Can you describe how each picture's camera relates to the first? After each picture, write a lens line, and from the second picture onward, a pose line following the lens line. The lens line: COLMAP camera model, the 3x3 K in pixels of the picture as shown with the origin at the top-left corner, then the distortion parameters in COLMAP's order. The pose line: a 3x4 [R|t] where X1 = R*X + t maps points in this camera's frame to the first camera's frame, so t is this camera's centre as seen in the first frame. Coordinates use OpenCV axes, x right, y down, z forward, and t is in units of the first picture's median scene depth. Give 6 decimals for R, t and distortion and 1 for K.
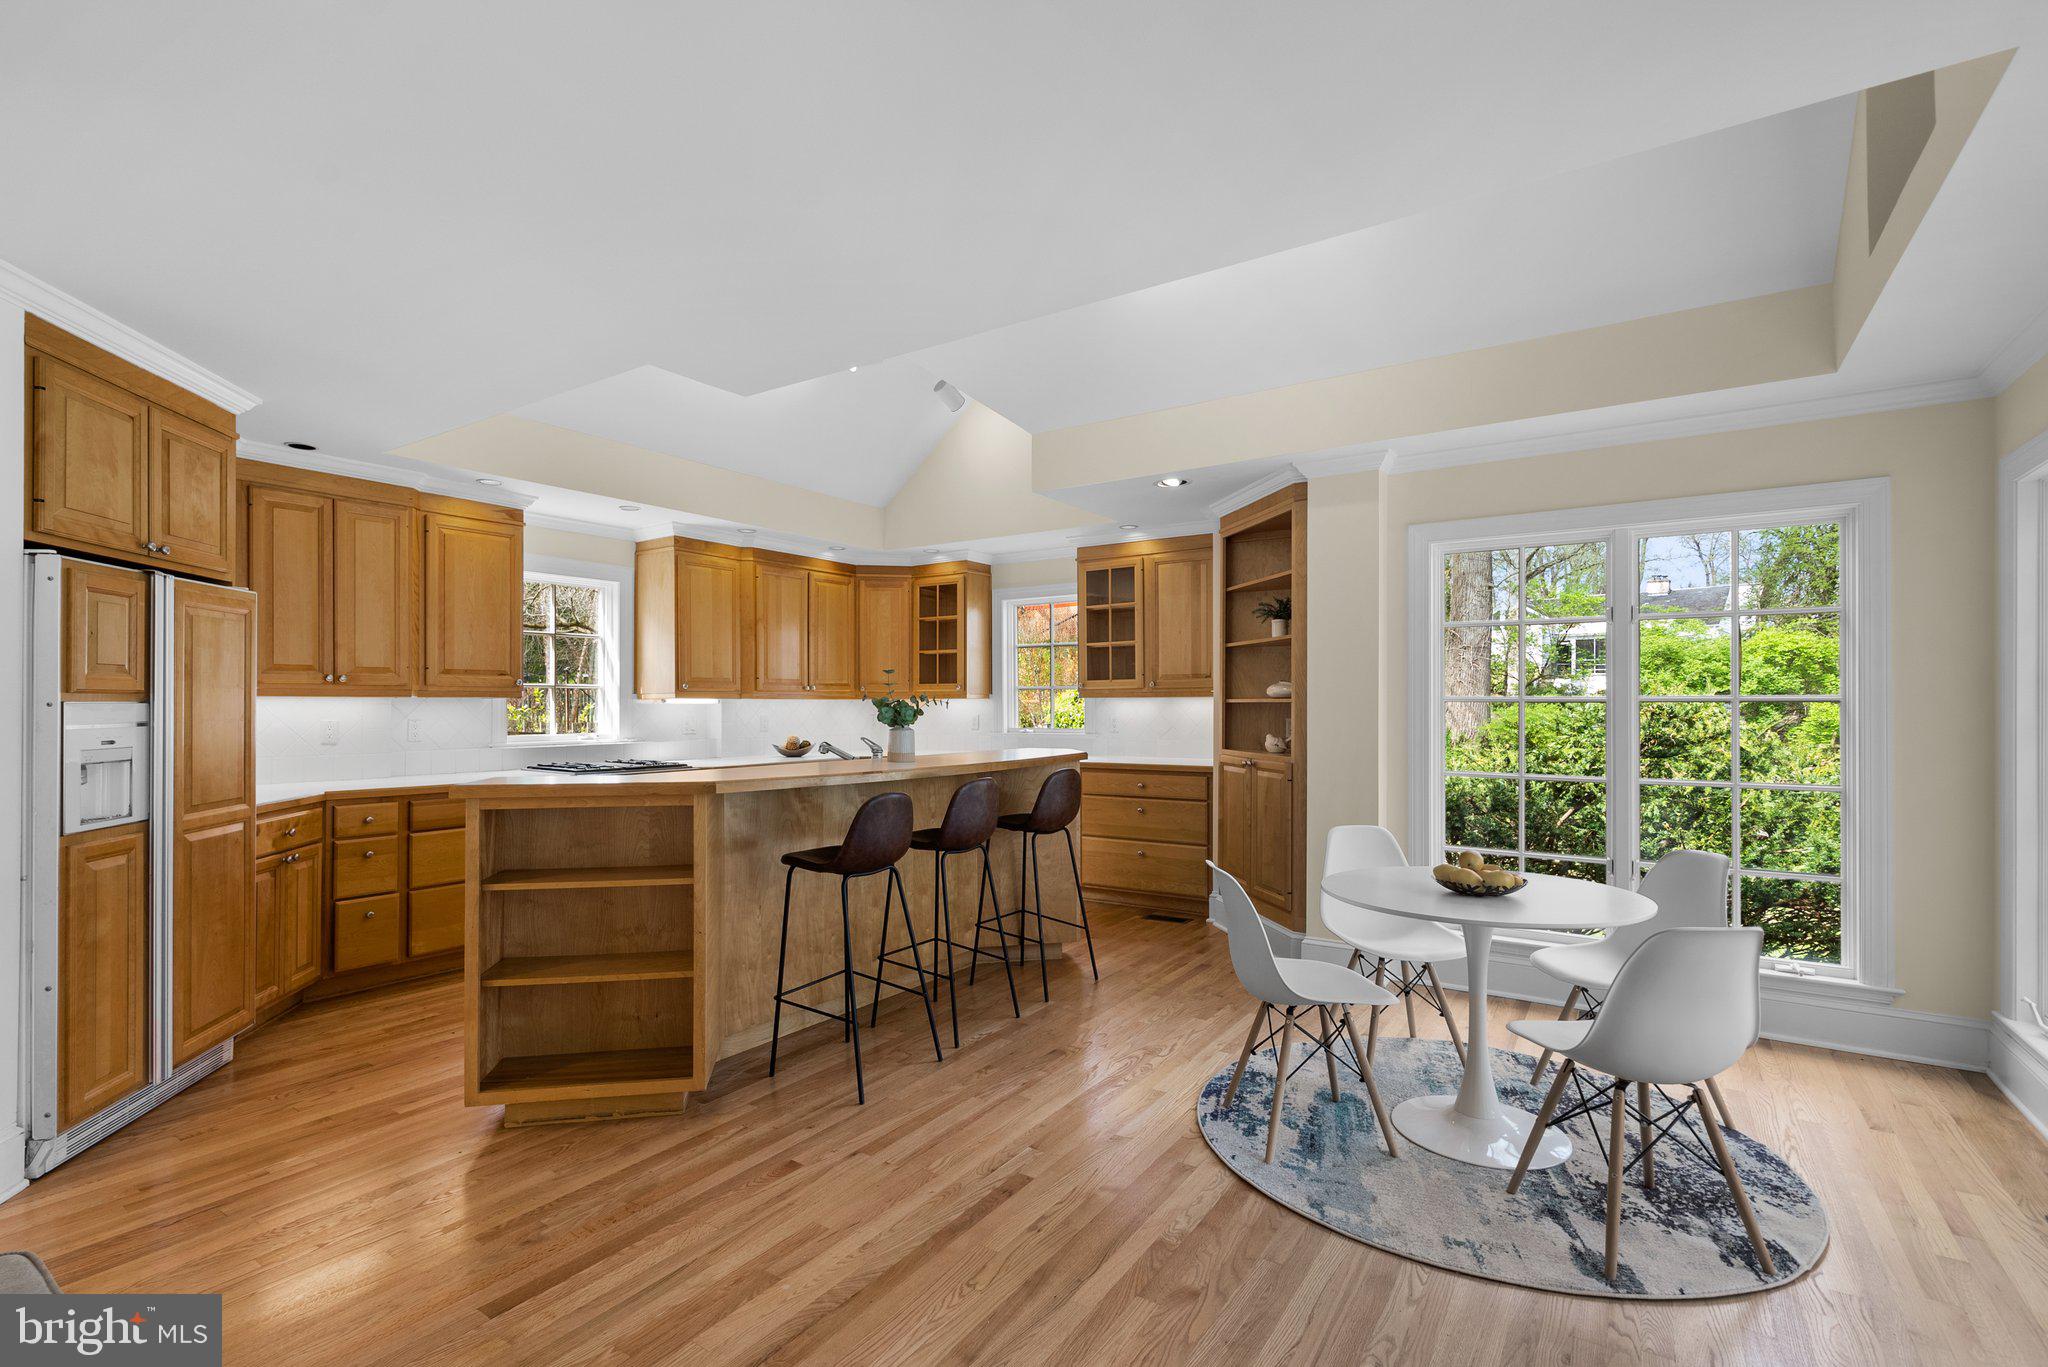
lens RADIAL K [[943.3, 0, 1008.2], [0, 943.3, 695.1], [0, 0, 1]] dist [0.003441, -0.000517]
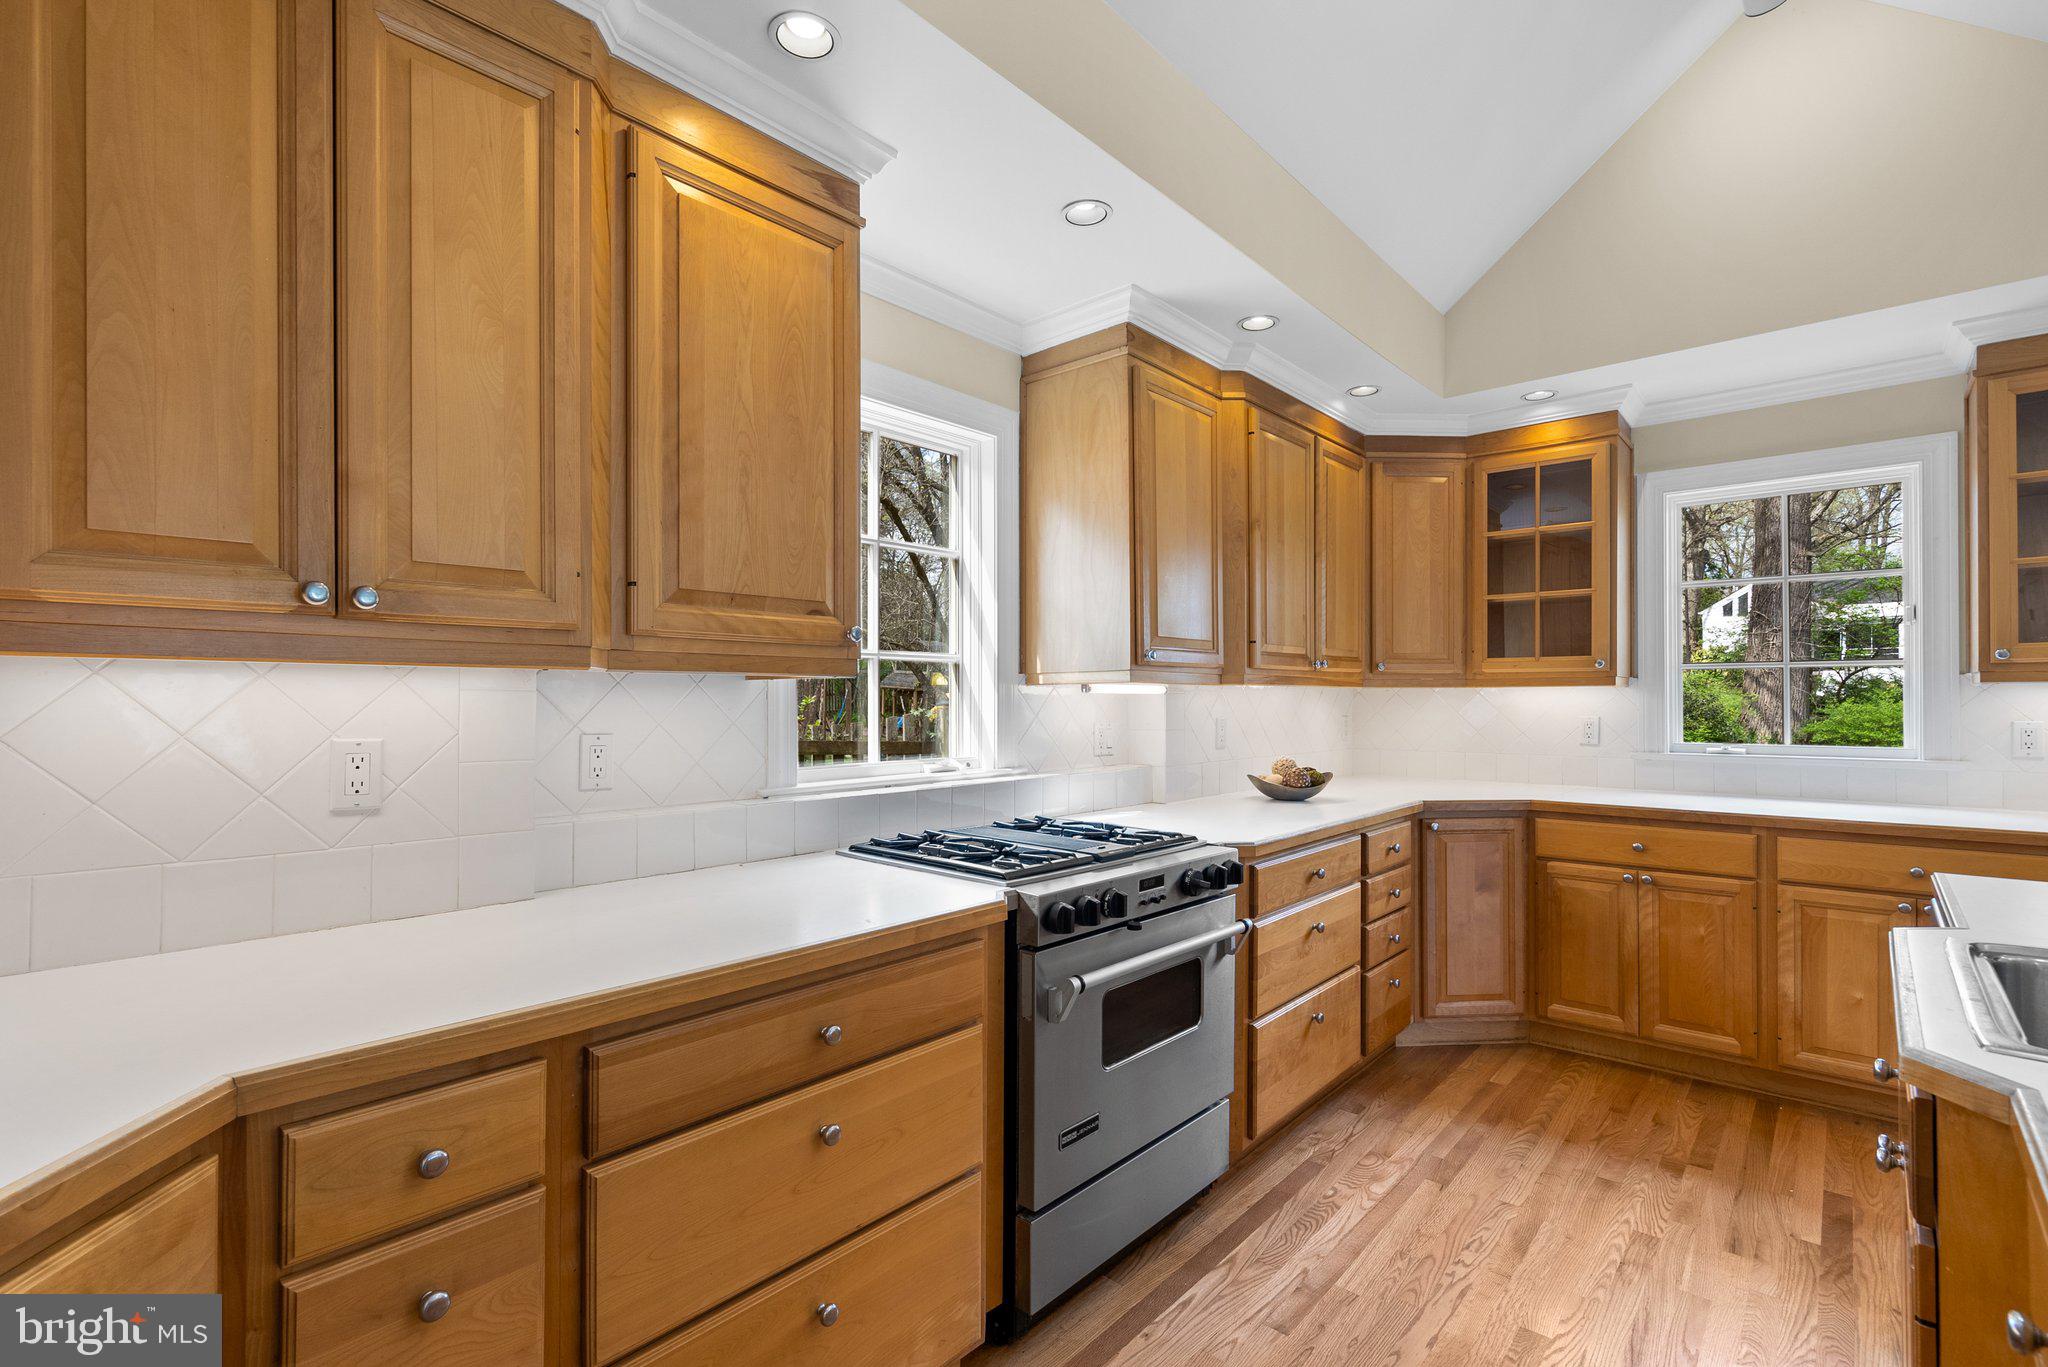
lens RADIAL K [[943.3, 0, 1020.5], [0, 943.3, 695.9], [0, 0, 1]] dist [0.003441, -0.000517]
pose [[0.991827, 0.001068, -0.127588, -0.343323], [-0.000435, 0.999987, 0.004993, 0.007522], [0.127591, -0.004897, 0.991815, 0.539379]]
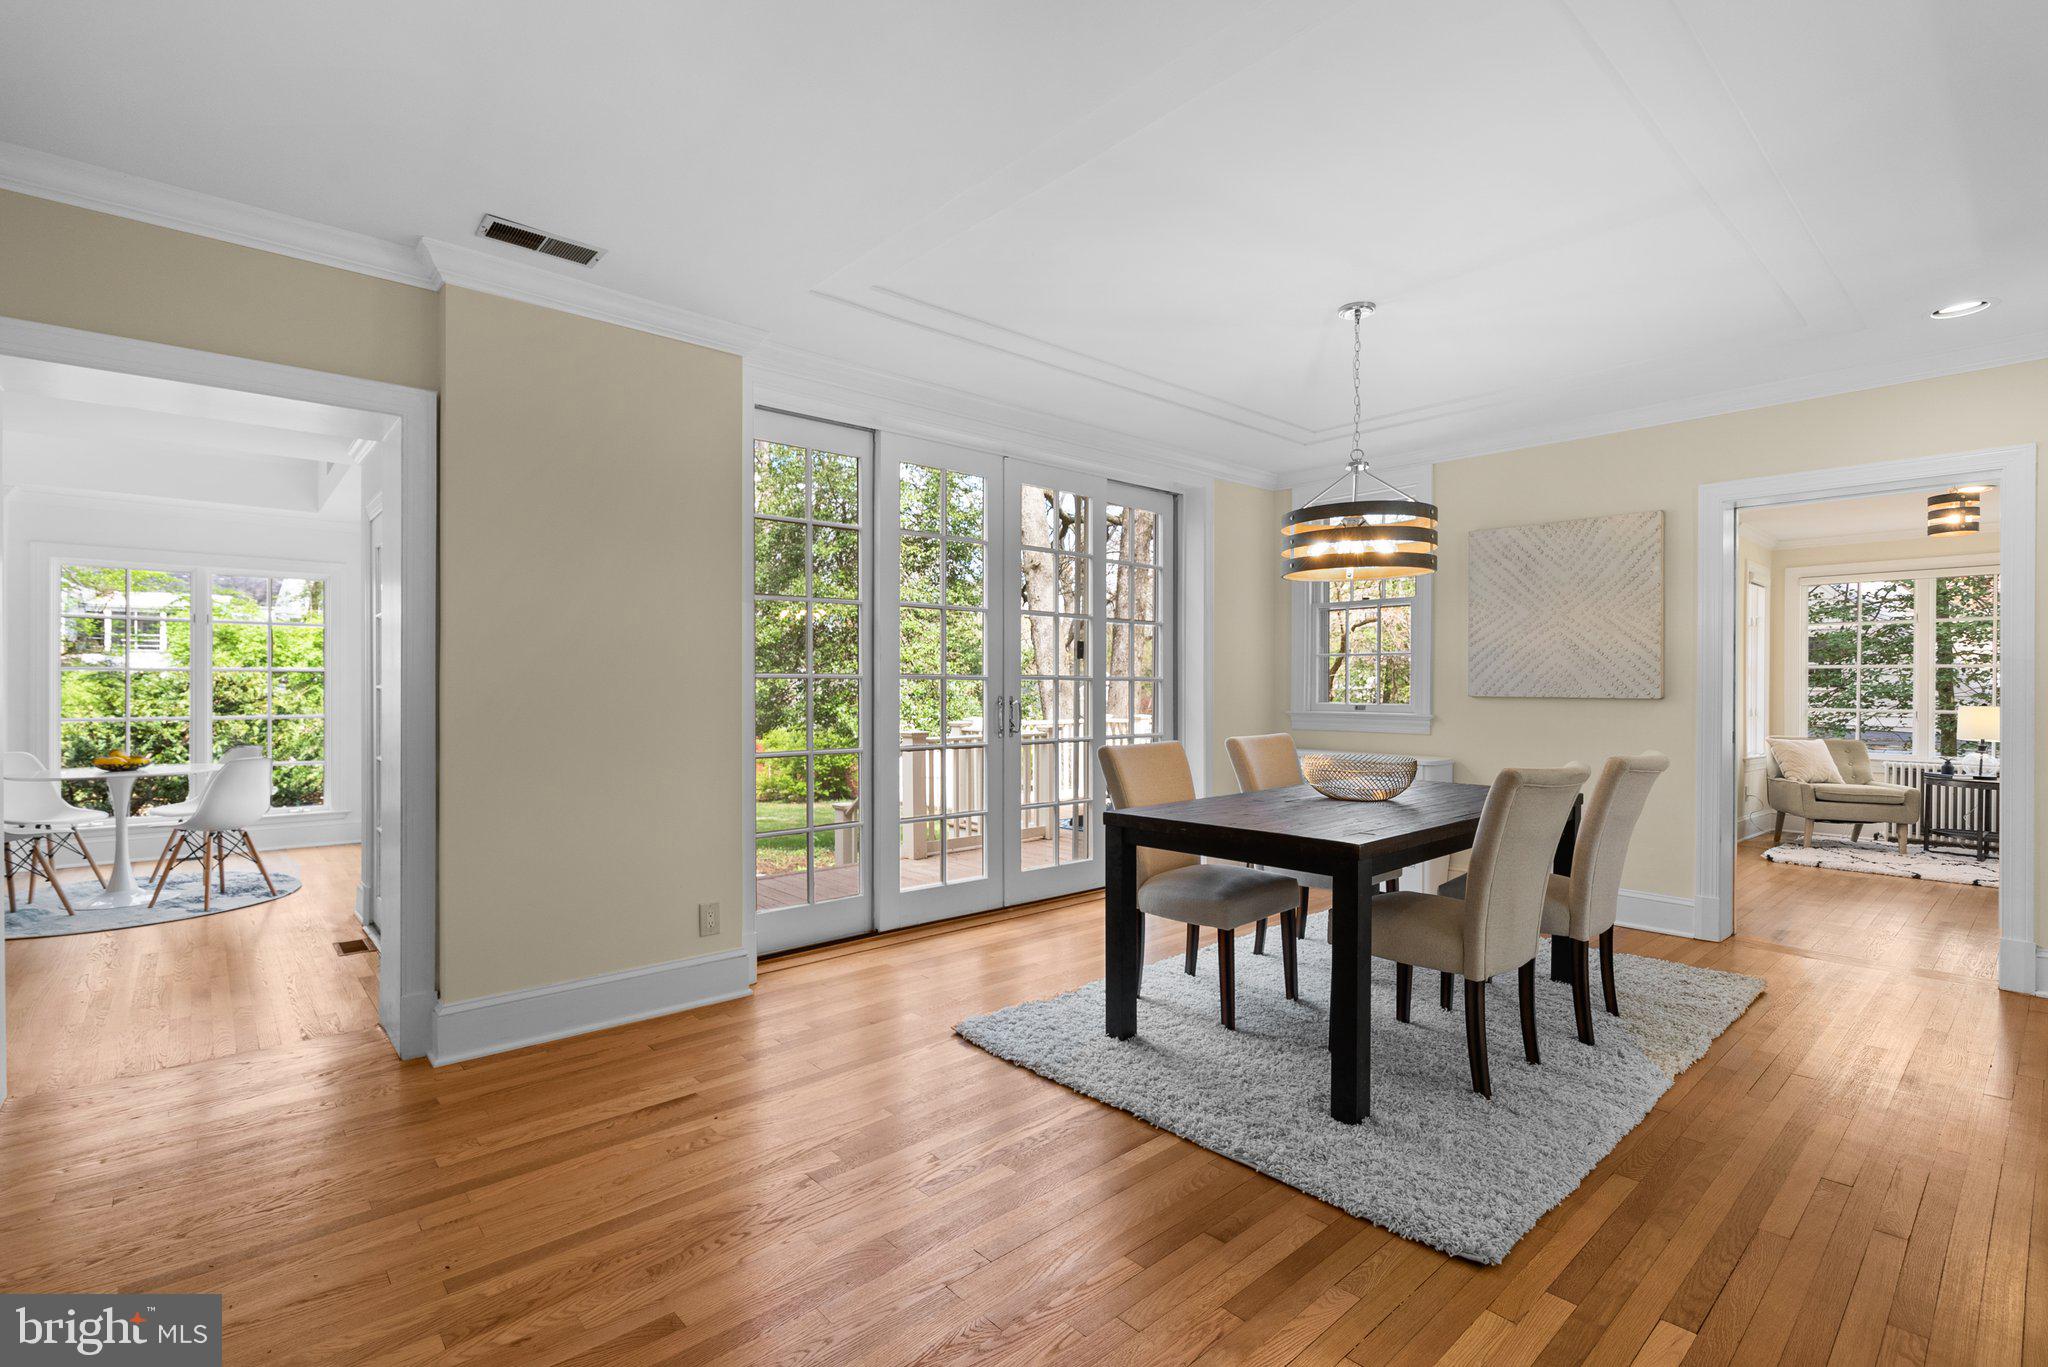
lens RADIAL K [[943.3, 0, 1024.2], [0, 943.3, 692.7], [0, 0, 1]] dist [0.003441, -0.000517]
pose [[0.253666, -0.006326, 0.967271, -0.396895], [-0.011041, 0.999895, 0.009435, 0.008285], [-0.967229, -0.013073, 0.253570, -0.551670]]
